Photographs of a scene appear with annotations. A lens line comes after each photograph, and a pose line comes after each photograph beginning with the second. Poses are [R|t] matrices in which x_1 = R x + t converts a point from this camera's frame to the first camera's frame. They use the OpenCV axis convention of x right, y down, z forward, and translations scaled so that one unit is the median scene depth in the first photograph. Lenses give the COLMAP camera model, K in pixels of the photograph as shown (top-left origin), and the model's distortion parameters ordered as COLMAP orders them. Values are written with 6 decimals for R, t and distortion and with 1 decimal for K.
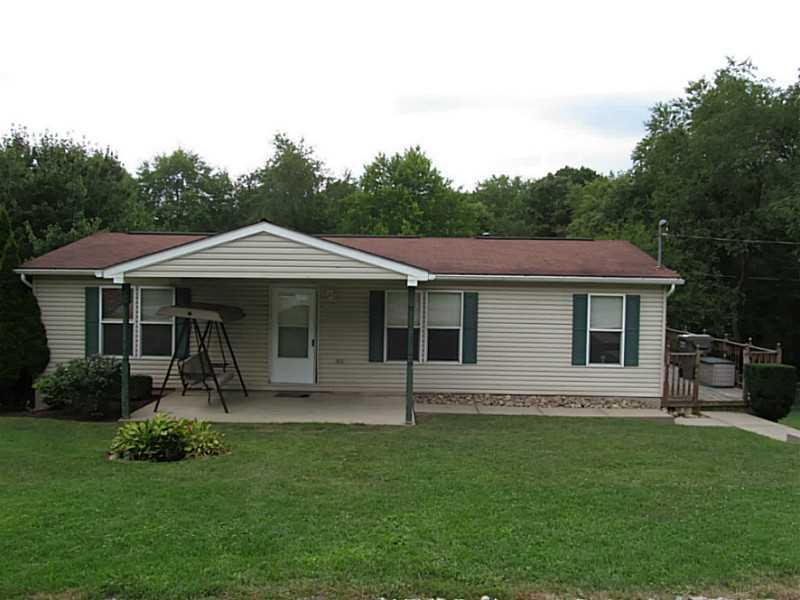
lens RADIAL K [[708.4, 0, 423.9], [0, 708.4, 306.6], [0, 0, 1]] dist [-0.066300, 0.027642]
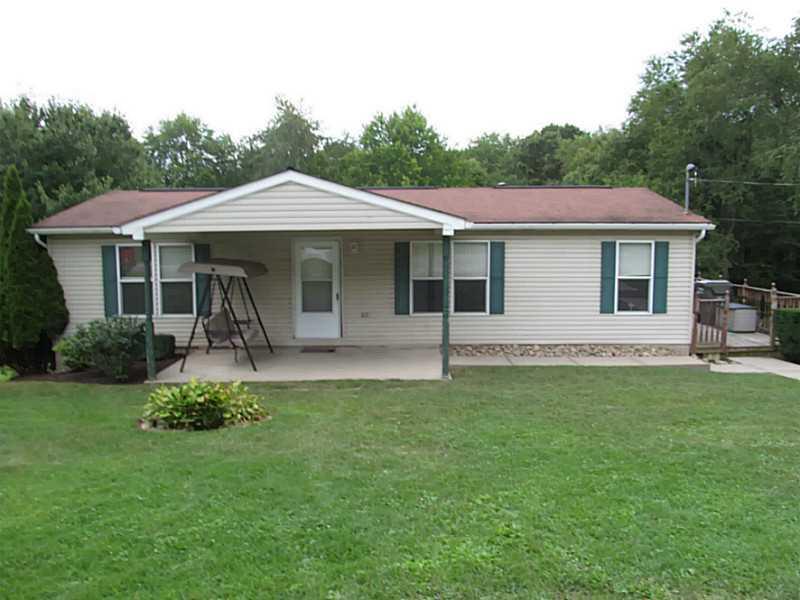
lens RADIAL K [[626.4, 0, 400.0], [0, 626.4, 300.0], [0, 0, 1]] dist [-0.060843, 0.016359]
pose [[0.999723, -0.022104, 0.008025, -0.077718], [0.021570, 0.997879, 0.061414, 0.004169], [-0.009366, -0.061224, 0.998080, 0.131358]]
